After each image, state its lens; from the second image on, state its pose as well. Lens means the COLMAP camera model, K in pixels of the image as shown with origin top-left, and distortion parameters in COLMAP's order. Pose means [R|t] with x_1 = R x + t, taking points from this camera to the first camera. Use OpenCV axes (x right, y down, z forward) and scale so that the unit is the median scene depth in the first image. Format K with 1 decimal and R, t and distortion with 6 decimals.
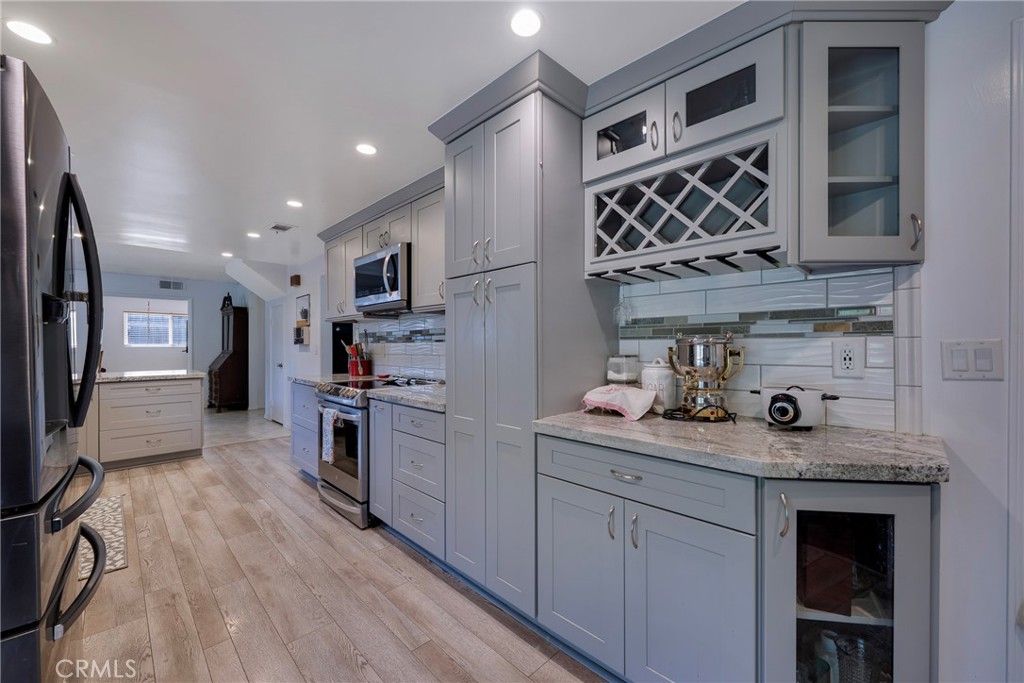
lens RADIAL K [[400.1, 0, 508.7], [0, 400.1, 346.8], [0, 0, 1]] dist [-0.001351, -0.000188]
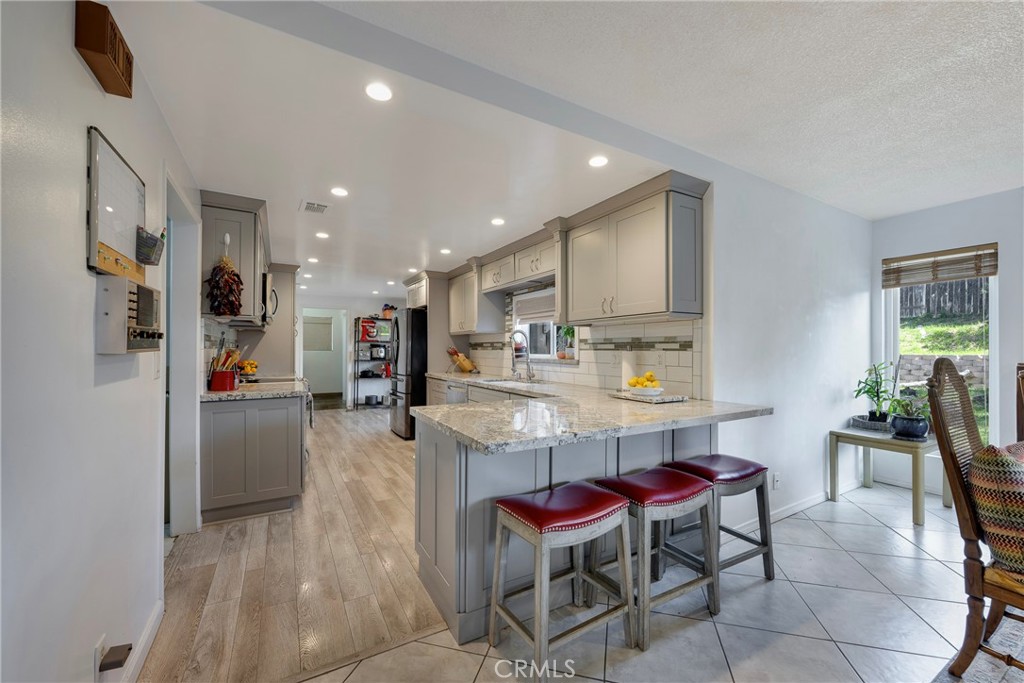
lens RADIAL K [[408.0, 0, 510.7], [0, 408.0, 349.1], [0, 0, 1]] dist [-0.002006, -0.000205]
pose [[-0.964351, -0.001872, 0.264619, -1.922588], [-0.001239, 0.999996, 0.002562, -0.020195], [-0.264623, 0.002143, -0.964350, 2.774401]]
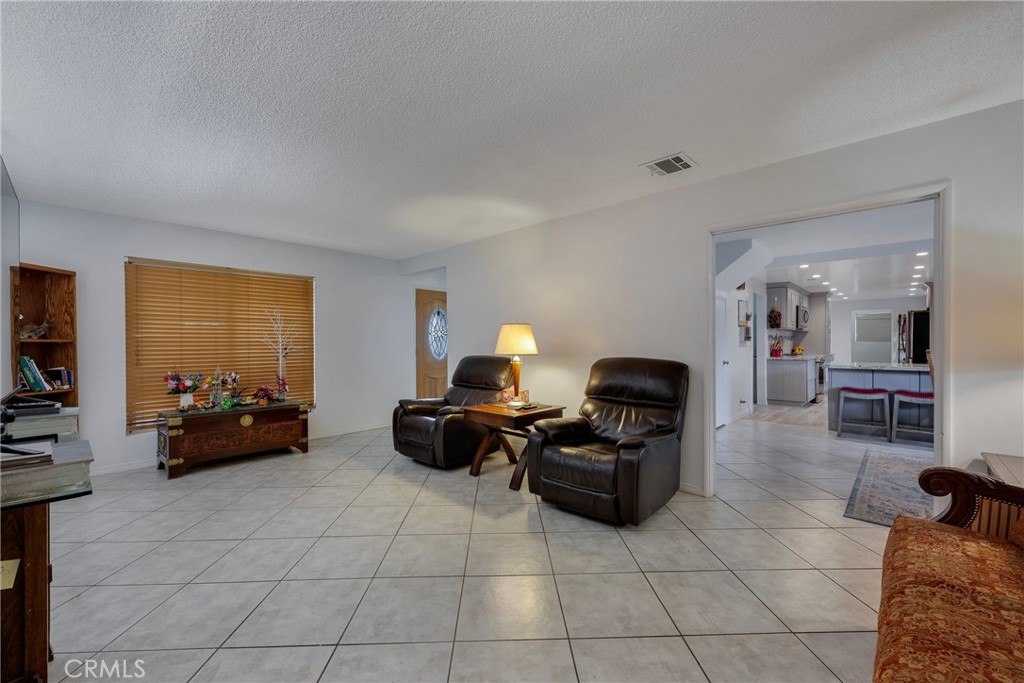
lens RADIAL K [[408.0, 0, 510.7], [0, 408.0, 349.1], [0, 0, 1]] dist [-0.002006, -0.000205]
pose [[-0.021874, -0.014840, 0.999651, -4.052685], [0.009206, 0.999844, 0.015044, -0.017311], [-0.999718, 0.009532, -0.021733, 4.053072]]
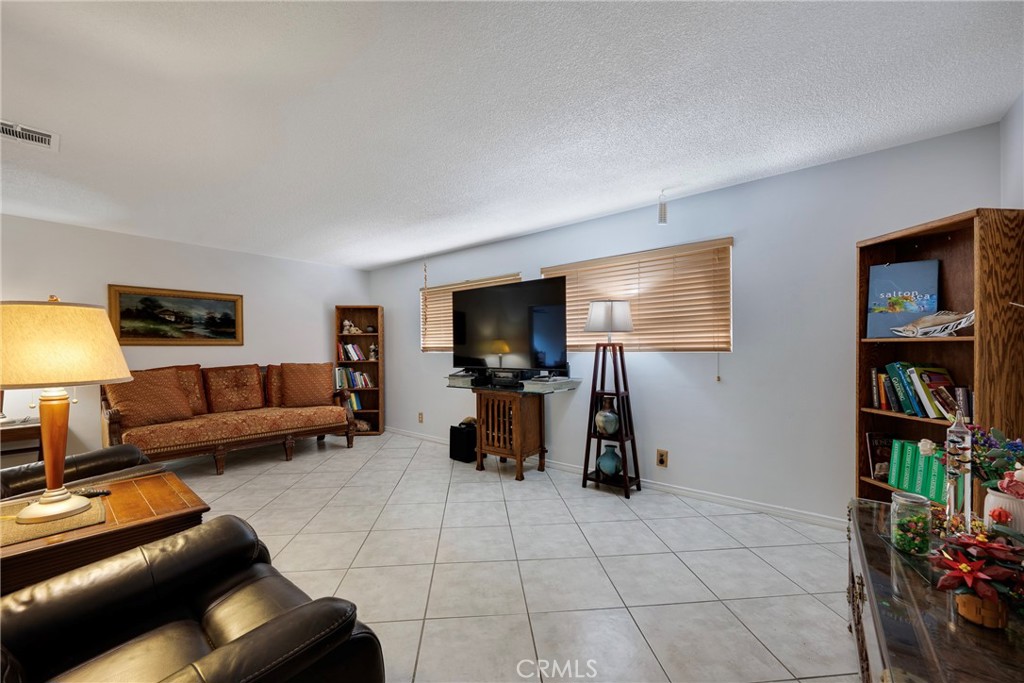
lens RADIAL K [[408.0, 0, 510.7], [0, 408.0, 349.1], [0, 0, 1]] dist [-0.002006, -0.000205]
pose [[0.089054, -0.001069, -0.996026, -1.707015], [0.002643, 0.999996, -0.000837, -0.019792], [0.996023, -0.002558, 0.089057, 4.668292]]
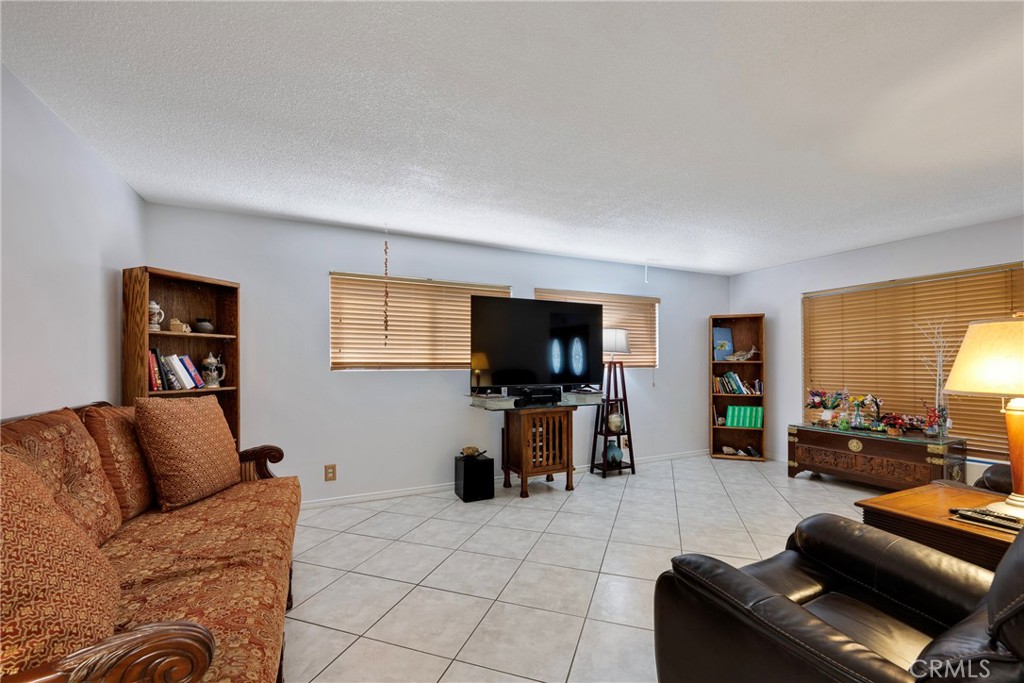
lens RADIAL K [[421.7, 0, 517.7], [0, 421.7, 365.7], [0, 0, 1]] dist [-0.000741, -0.000060]
pose [[0.945204, -0.003563, -0.326462, -2.984829], [0.002712, 0.999992, -0.003065, -0.016130], [0.326470, 0.002011, 0.945205, 3.060726]]
